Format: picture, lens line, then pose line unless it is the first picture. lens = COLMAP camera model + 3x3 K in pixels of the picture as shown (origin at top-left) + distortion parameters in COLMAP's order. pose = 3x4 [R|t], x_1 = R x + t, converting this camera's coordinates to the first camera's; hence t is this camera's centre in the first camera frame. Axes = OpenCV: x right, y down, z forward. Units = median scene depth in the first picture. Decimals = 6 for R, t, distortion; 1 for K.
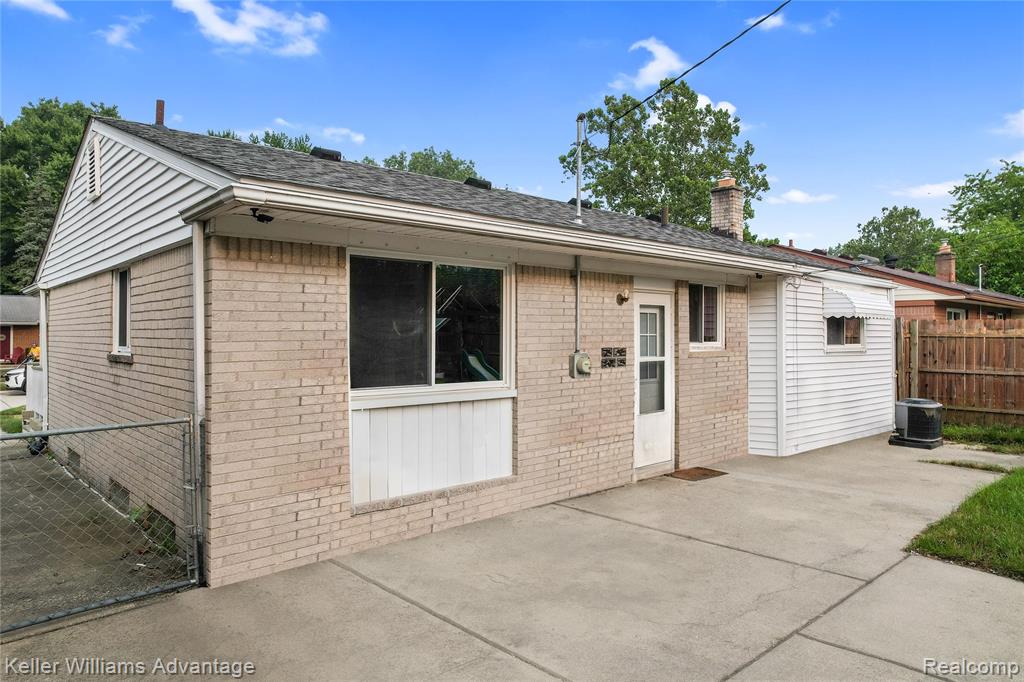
lens RADIAL K [[677.9, 0, 512.9], [0, 677.9, 338.7], [0, 0, 1]] dist [-0.044072, 0.008122]
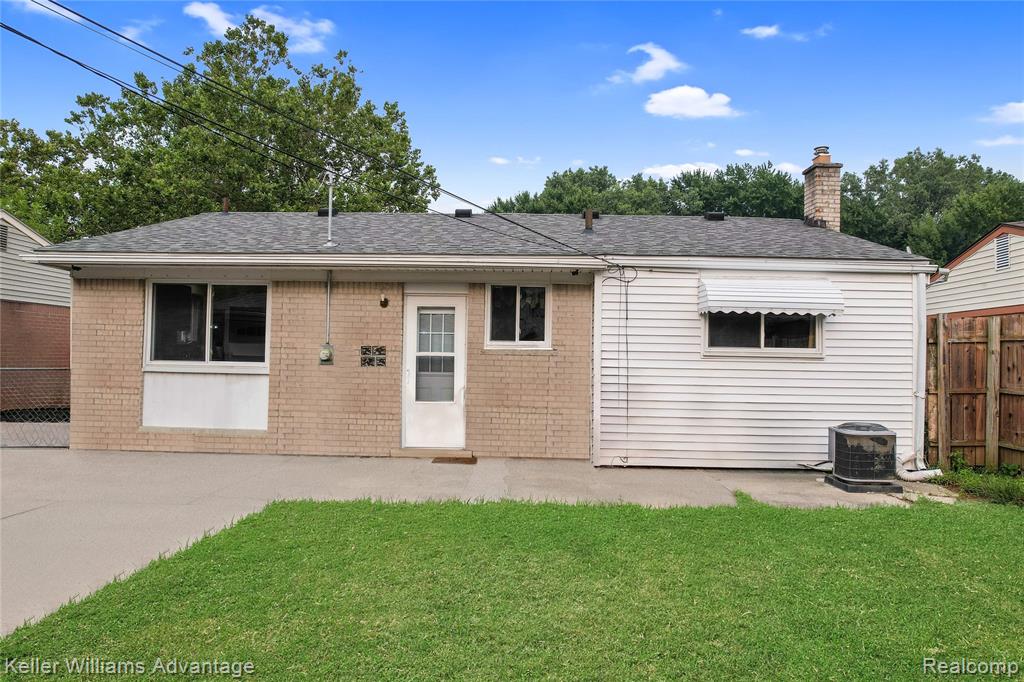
lens RADIAL K [[677.9, 0, 514.0], [0, 677.9, 344.6], [0, 0, 1]] dist [-0.044072, 0.008122]
pose [[0.712765, -0.004843, -0.701386, 1.096516], [-0.020525, 0.999404, -0.027758, 0.042957], [0.701102, 0.034181, 0.712241, 0.285890]]
